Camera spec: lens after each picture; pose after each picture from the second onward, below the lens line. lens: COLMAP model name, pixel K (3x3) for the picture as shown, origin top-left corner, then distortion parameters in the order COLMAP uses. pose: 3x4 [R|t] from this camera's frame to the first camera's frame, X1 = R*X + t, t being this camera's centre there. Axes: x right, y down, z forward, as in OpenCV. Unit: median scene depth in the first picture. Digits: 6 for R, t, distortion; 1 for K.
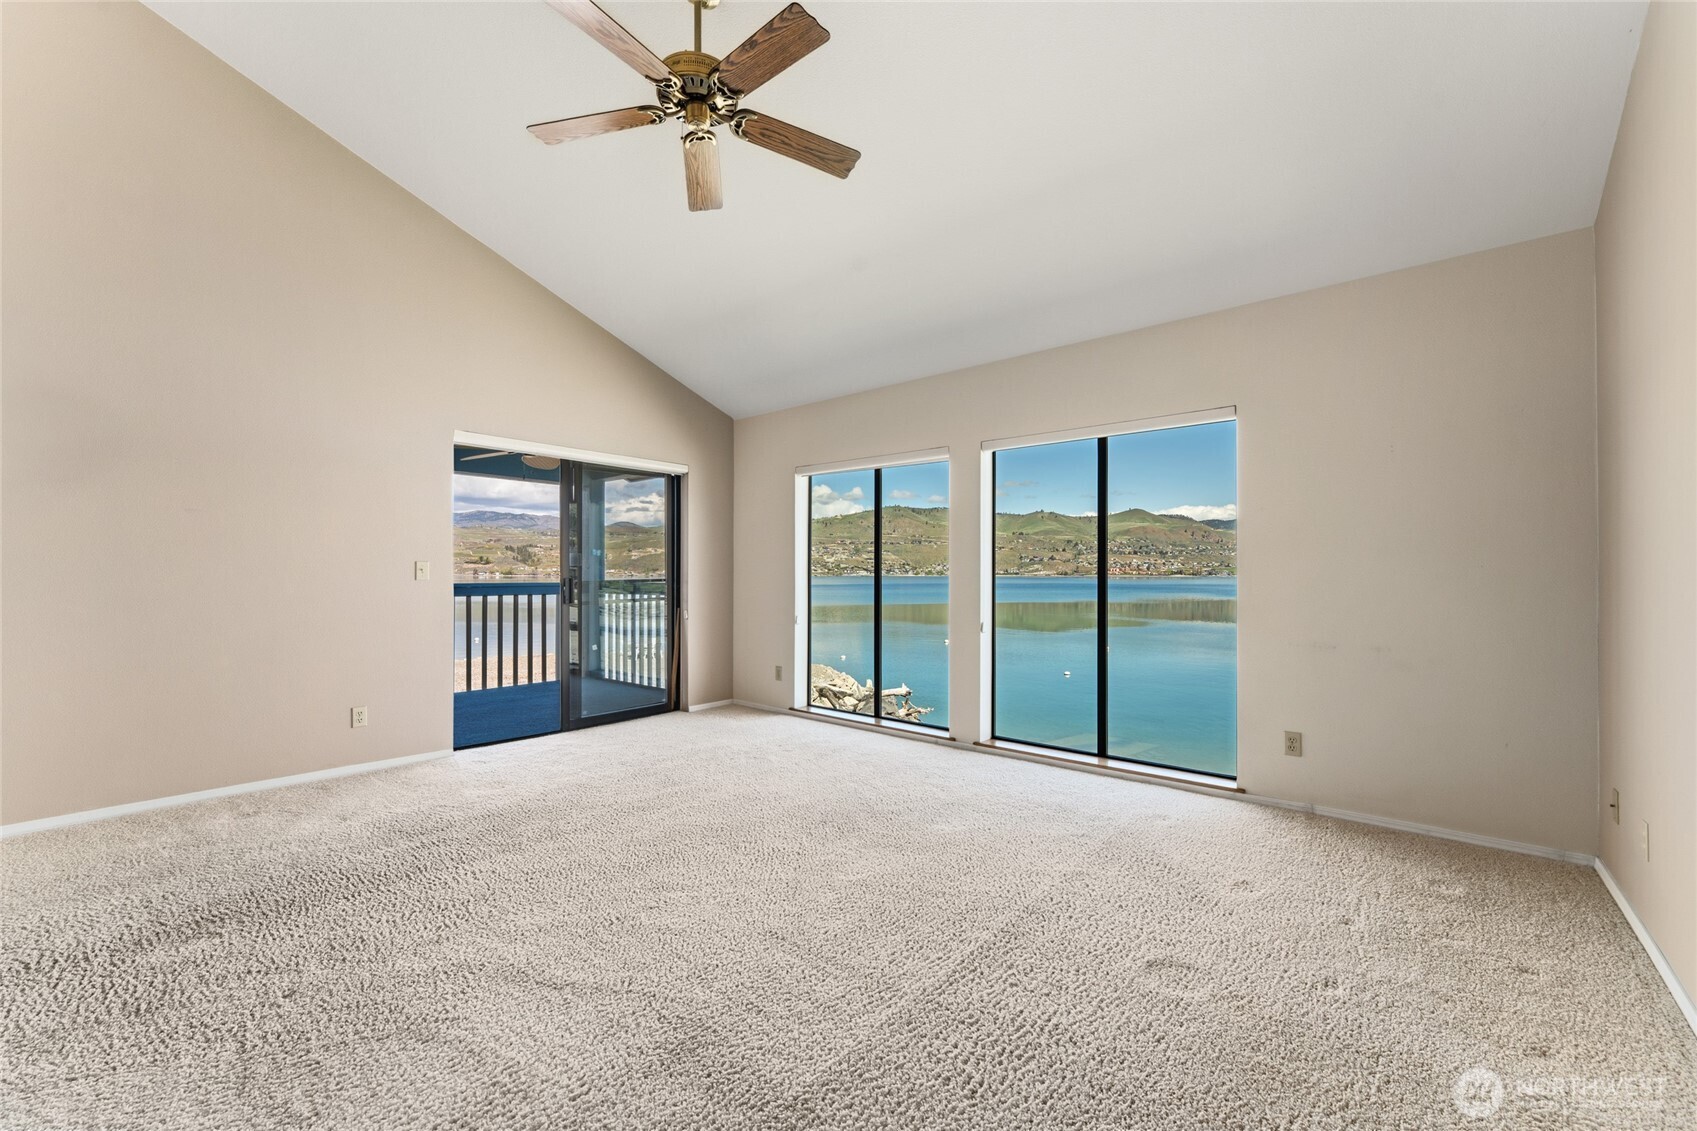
lens RADIAL K [[681.0, 0, 847.8], [0, 681.0, 584.4], [0, 0, 1]] dist [0.001940, 0.000077]
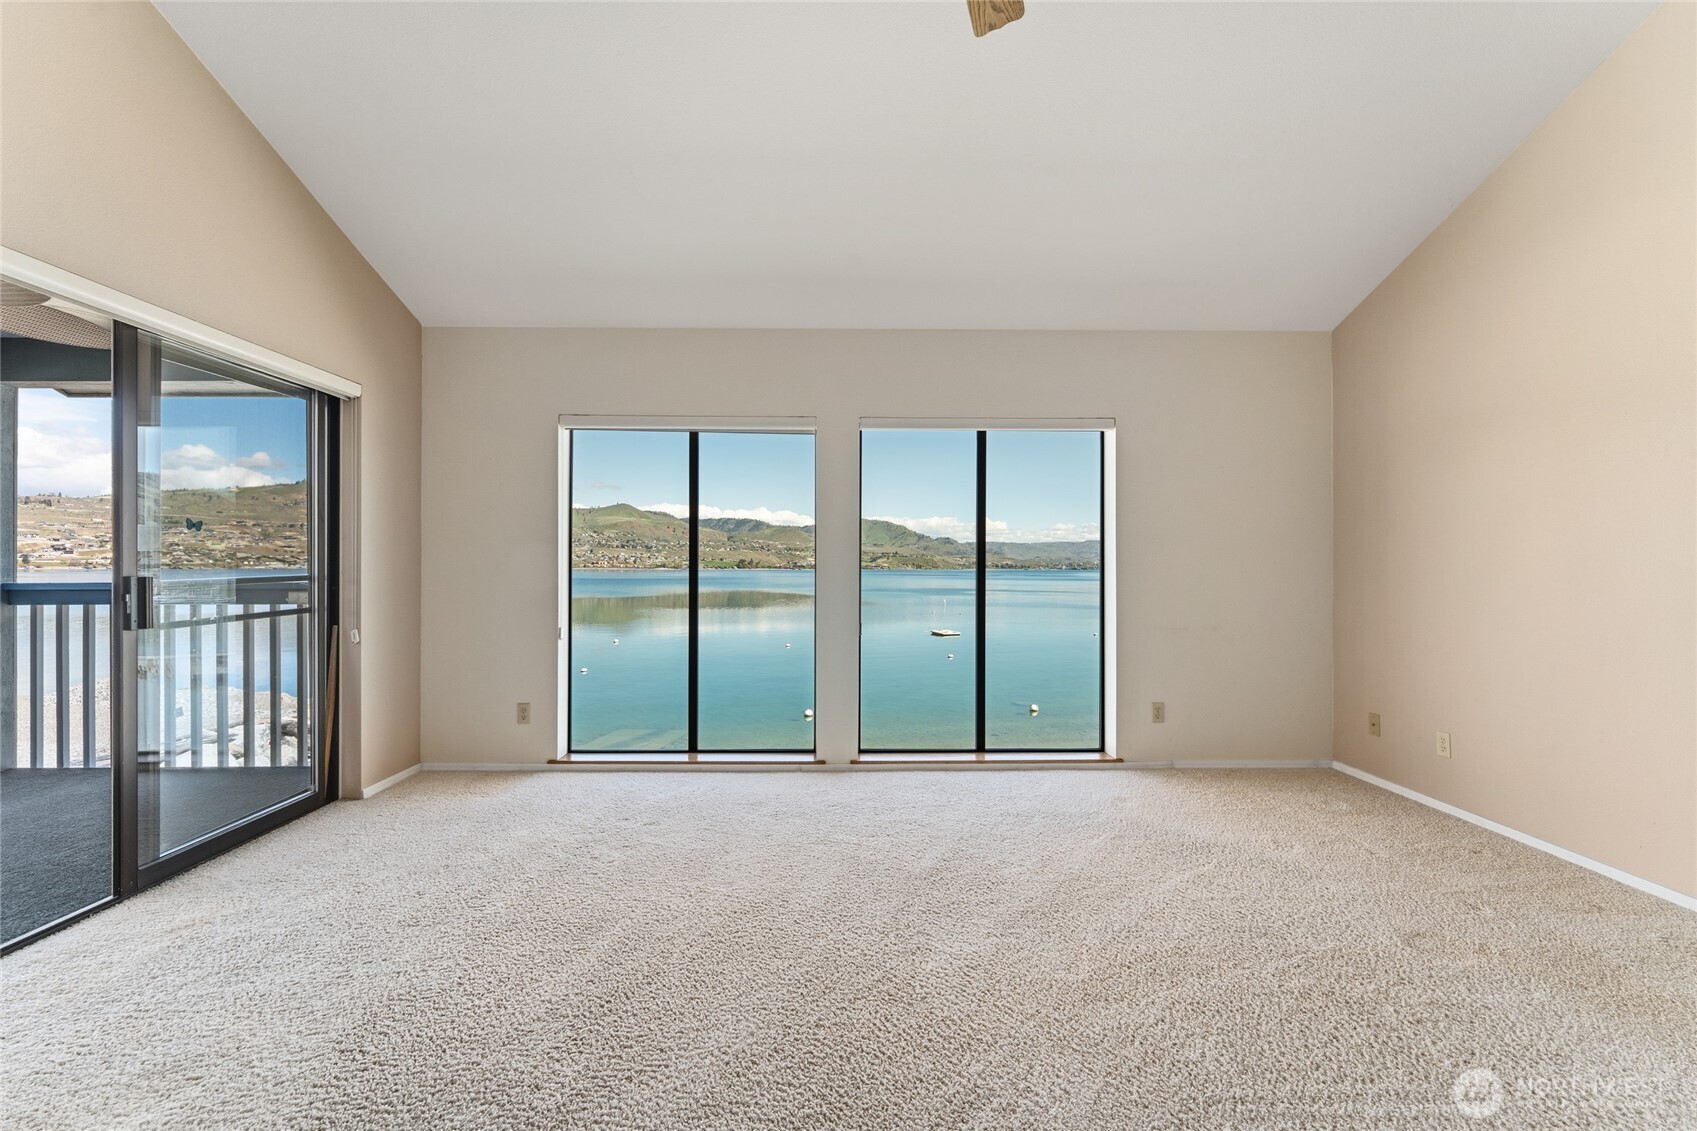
lens RADIAL K [[683.8, 0, 848.5], [0, 683.8, 565.5], [0, 0, 1]] dist [-0.000543, -0.000204]
pose [[0.751152, 0.003624, 0.660119, -0.312988], [0.007983, 0.999862, -0.014573, -0.004155], [-0.660081, 0.016217, 0.751019, 0.272592]]
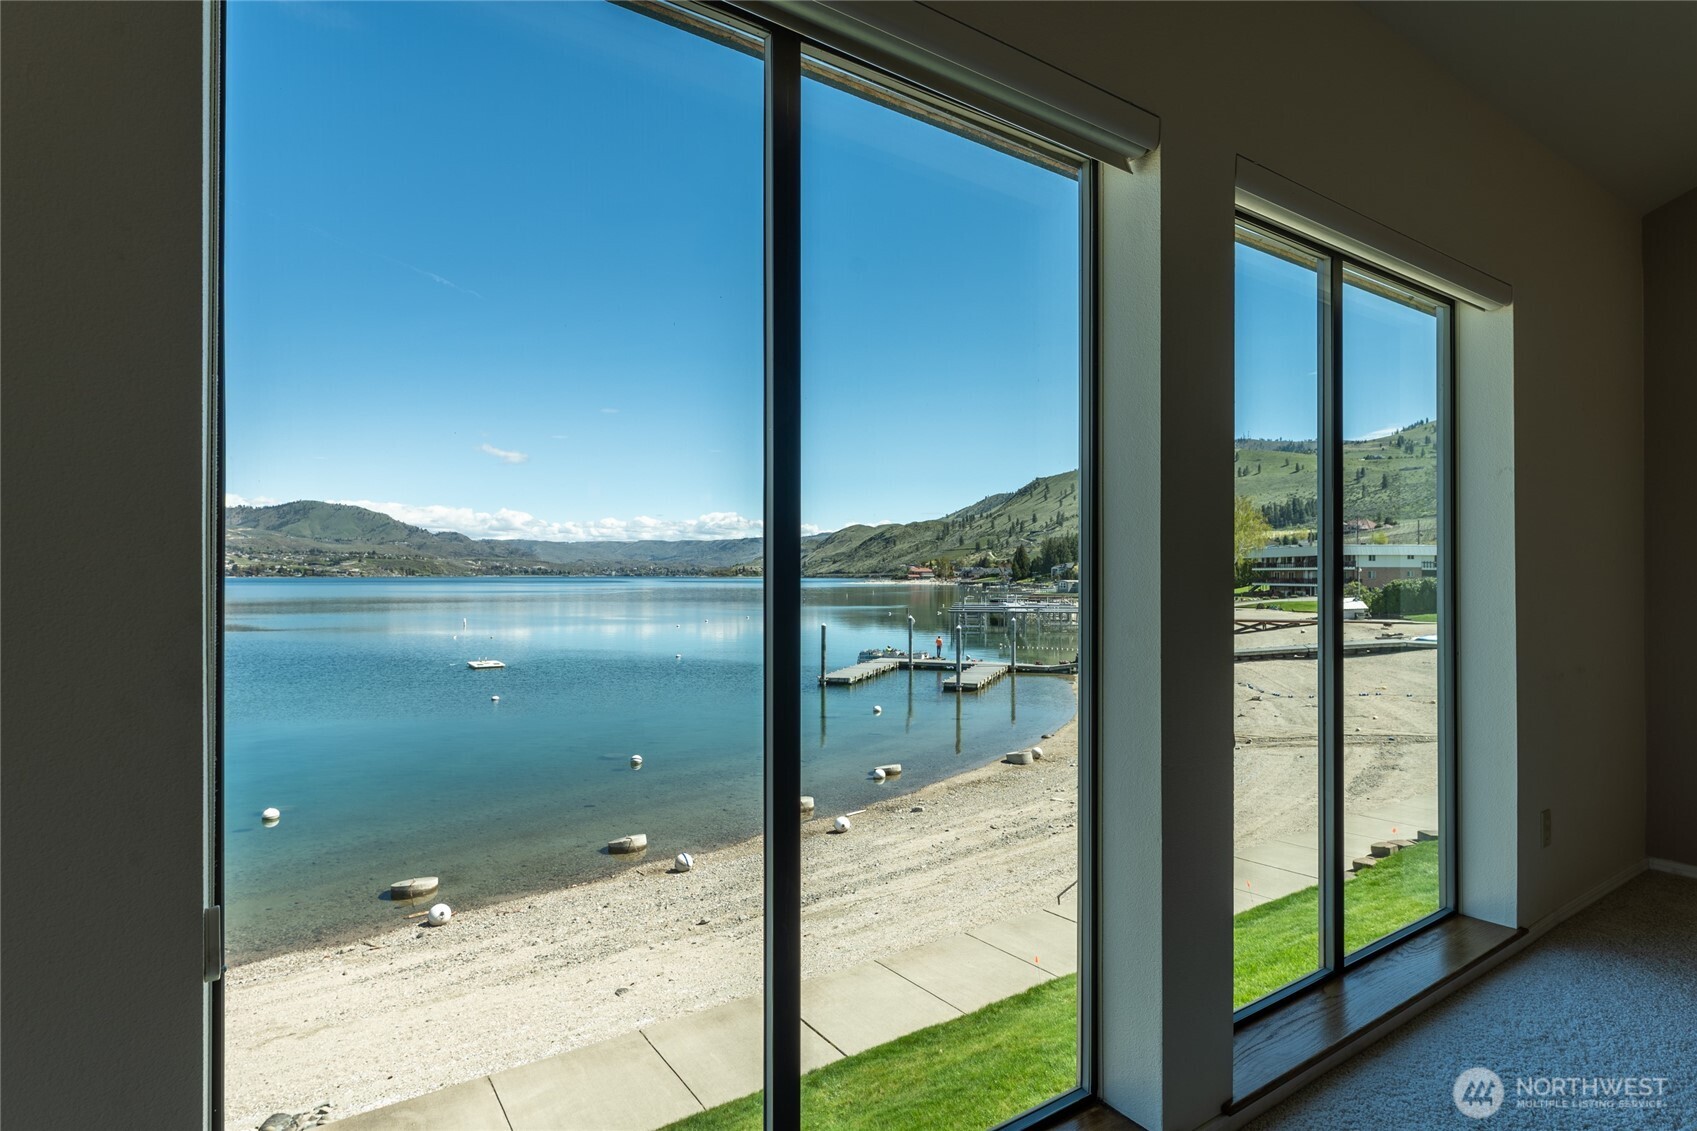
lens RADIAL K [[857.6, 0, 860.4], [0, 857.6, 571.1], [0, 0, 1]] dist [-0.001513, -0.000746]
pose [[0.260139, 0.003269, 0.965566, -0.079179], [0.014676, 0.999865, -0.007339, -0.007019], [-0.965460, 0.016080, 0.260056, 0.568214]]
